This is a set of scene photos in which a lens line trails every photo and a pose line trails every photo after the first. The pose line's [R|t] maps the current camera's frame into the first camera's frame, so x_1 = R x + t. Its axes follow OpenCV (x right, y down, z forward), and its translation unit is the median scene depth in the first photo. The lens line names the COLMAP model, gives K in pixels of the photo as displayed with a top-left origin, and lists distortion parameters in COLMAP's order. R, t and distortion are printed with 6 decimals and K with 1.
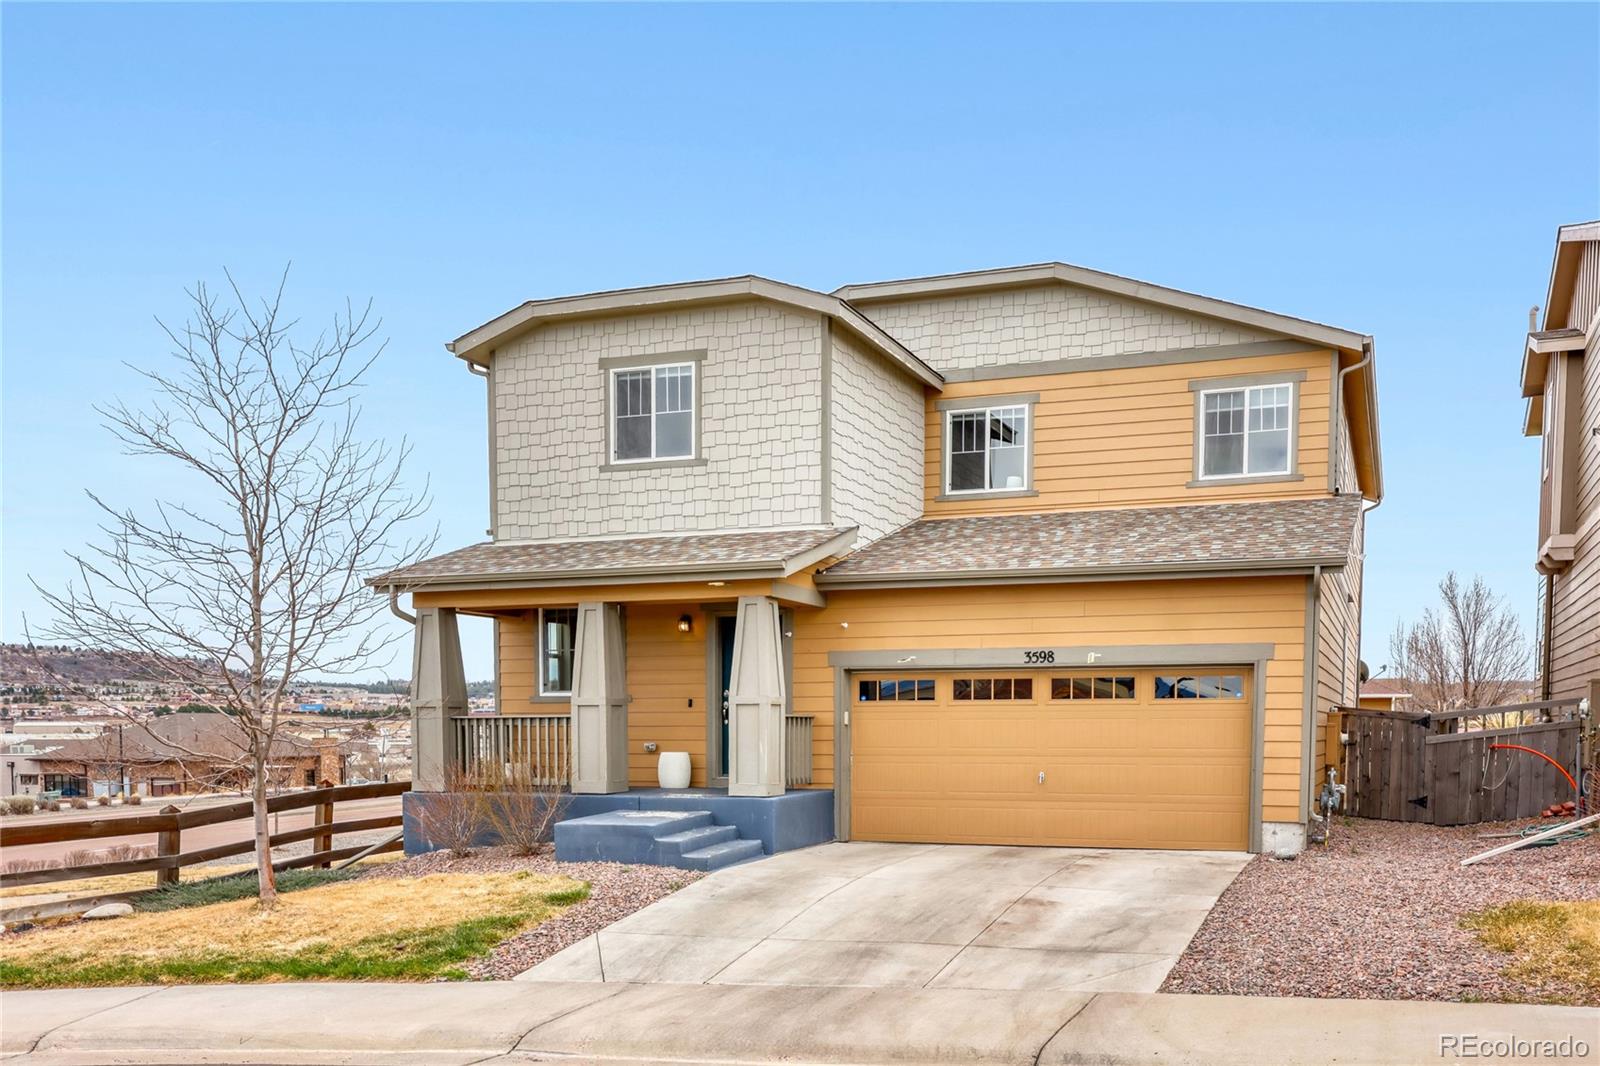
lens RADIAL K [[1267.7, 0, 801.3], [0, 1267.7, 546.4], [0, 0, 1]] dist [0.008157, 0.002371]
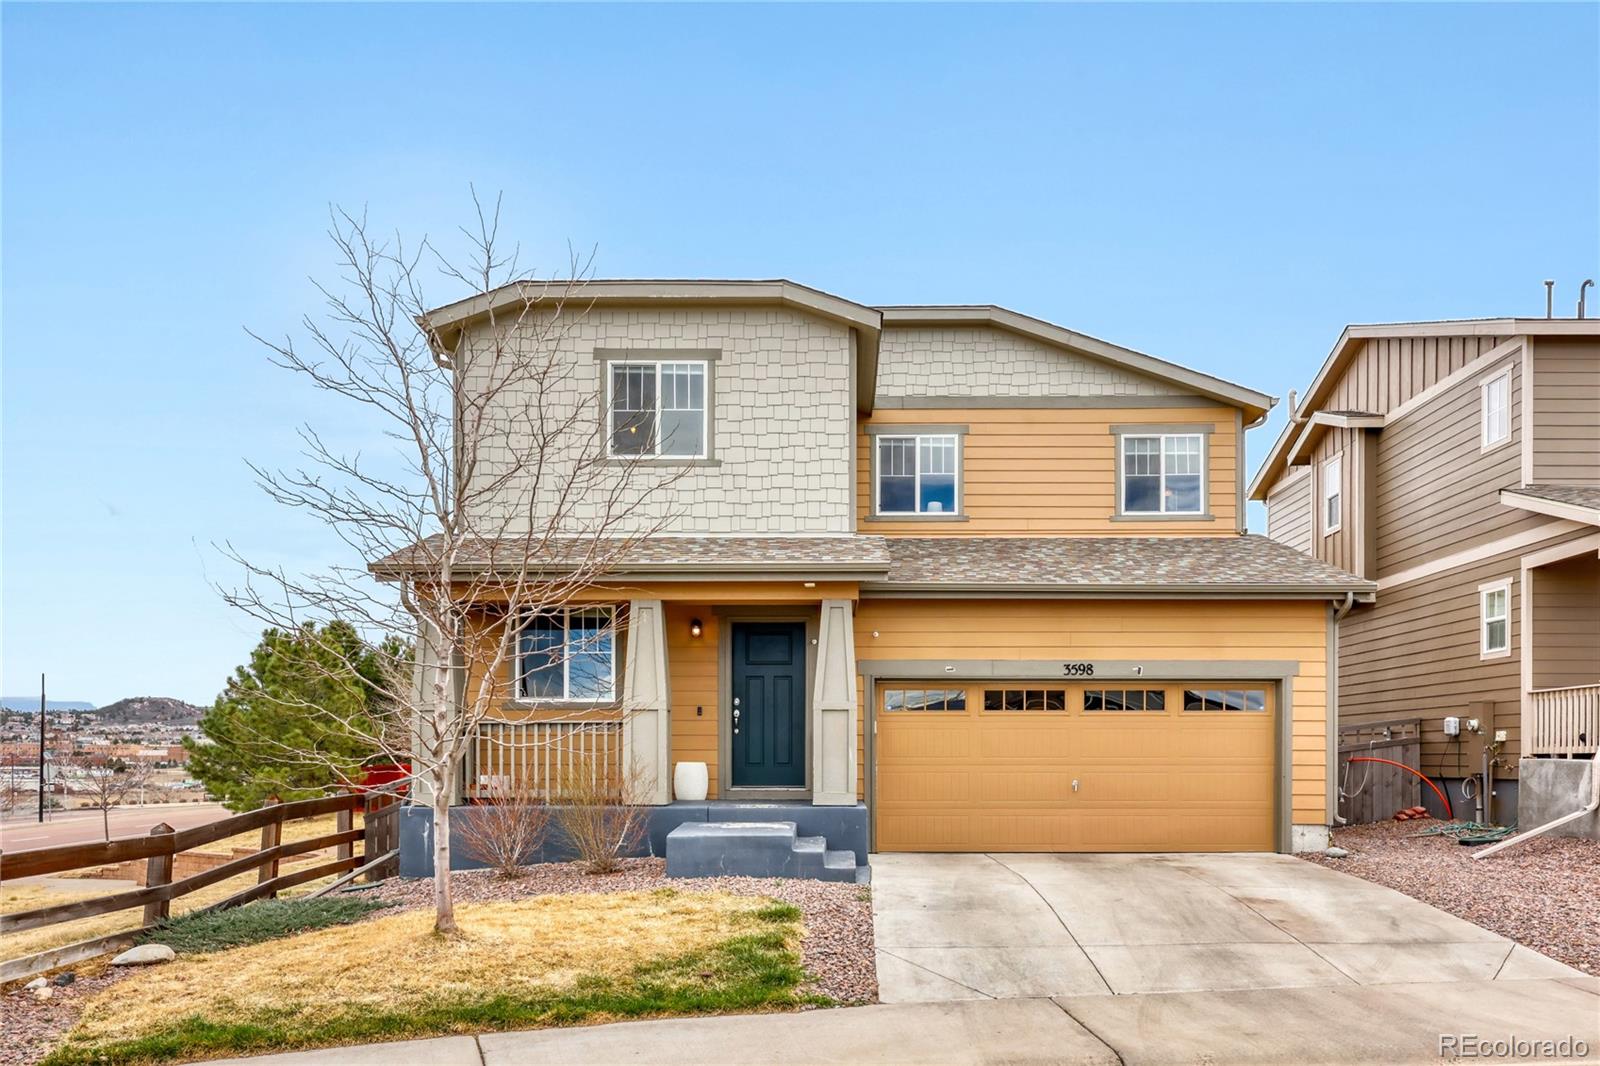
lens RADIAL K [[1203.3, 0, 799.3], [0, 1203.3, 519.7], [0, 0, 1]] dist [0.014887, -0.004322]
pose [[0.952466, 0.061344, 0.298403, -0.324596], [-0.046140, 0.997265, -0.057739, 0.030731], [-0.301129, 0.041226, 0.952692, 0.111419]]
